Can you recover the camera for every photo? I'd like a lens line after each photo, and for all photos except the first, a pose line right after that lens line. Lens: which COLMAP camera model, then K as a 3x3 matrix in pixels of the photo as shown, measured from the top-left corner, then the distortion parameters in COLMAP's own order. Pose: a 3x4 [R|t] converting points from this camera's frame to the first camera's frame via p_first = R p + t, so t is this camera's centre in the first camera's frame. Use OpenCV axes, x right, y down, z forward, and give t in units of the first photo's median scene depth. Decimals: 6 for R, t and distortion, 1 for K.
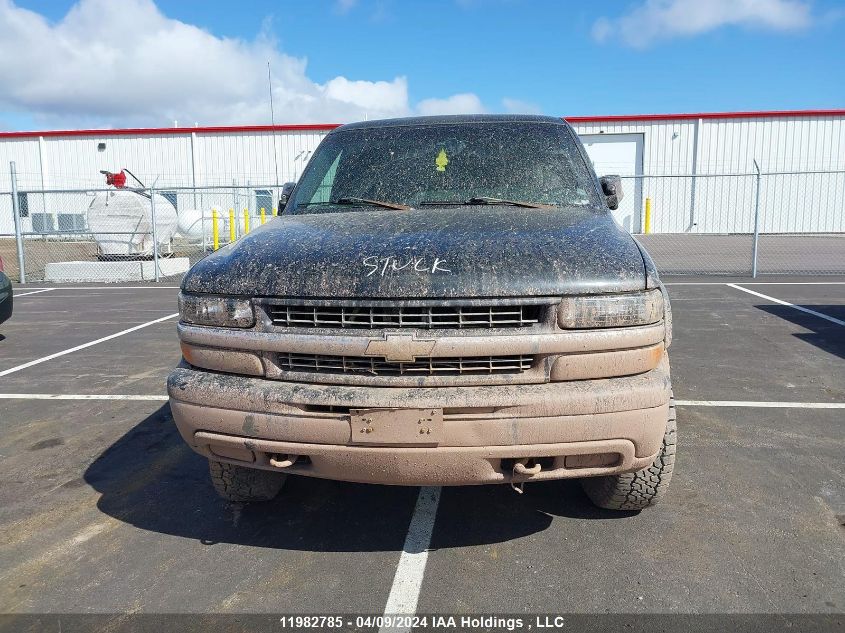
lens RADIAL K [[662.5, 0, 422.5], [0, 662.5, 316.5], [0, 0, 1]] dist [0.054807, -0.093571]
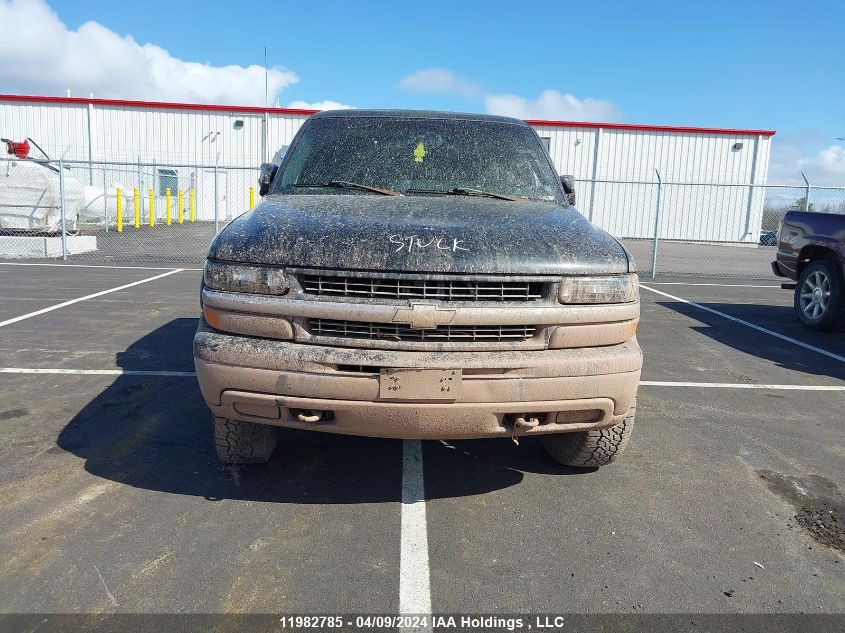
lens RADIAL K [[672.0, 0, 412.7], [0, 672.0, 325.0], [0, 0, 1]] dist [0.076340, -0.127505]
pose [[0.987578, 0.025658, 0.155020, -0.218902], [-0.028543, 0.999458, 0.016412, 0.041847], [-0.154515, -0.020633, 0.987775, -0.128726]]
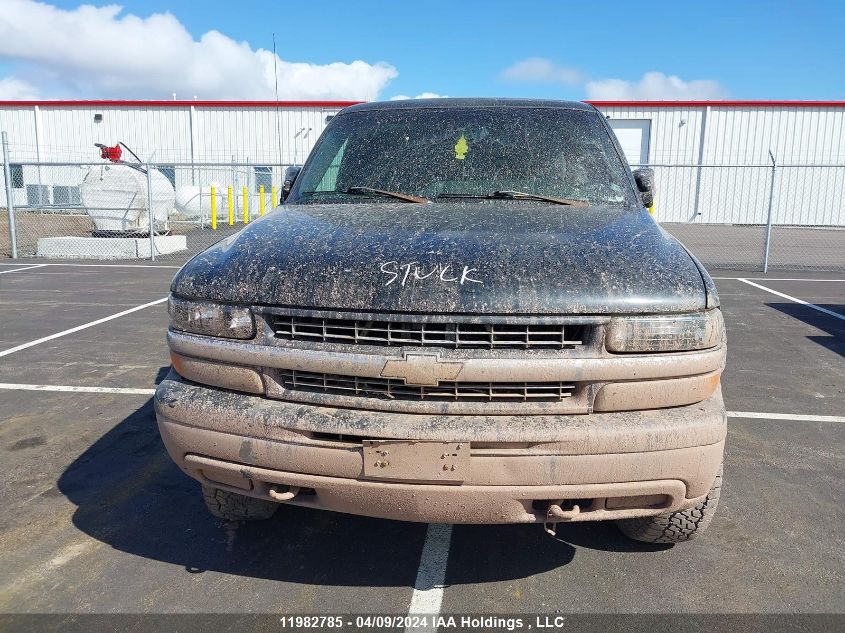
lens RADIAL K [[653.0, 0, 422.5], [0, 653.0, 316.5], [0, 0, 1]] dist [0.045802, -0.083144]
pose [[0.999663, 0.024461, 0.008684, -0.039945], [-0.024742, 0.999122, 0.033807, -0.048320], [-0.007849, -0.034011, 0.999391, 0.140216]]
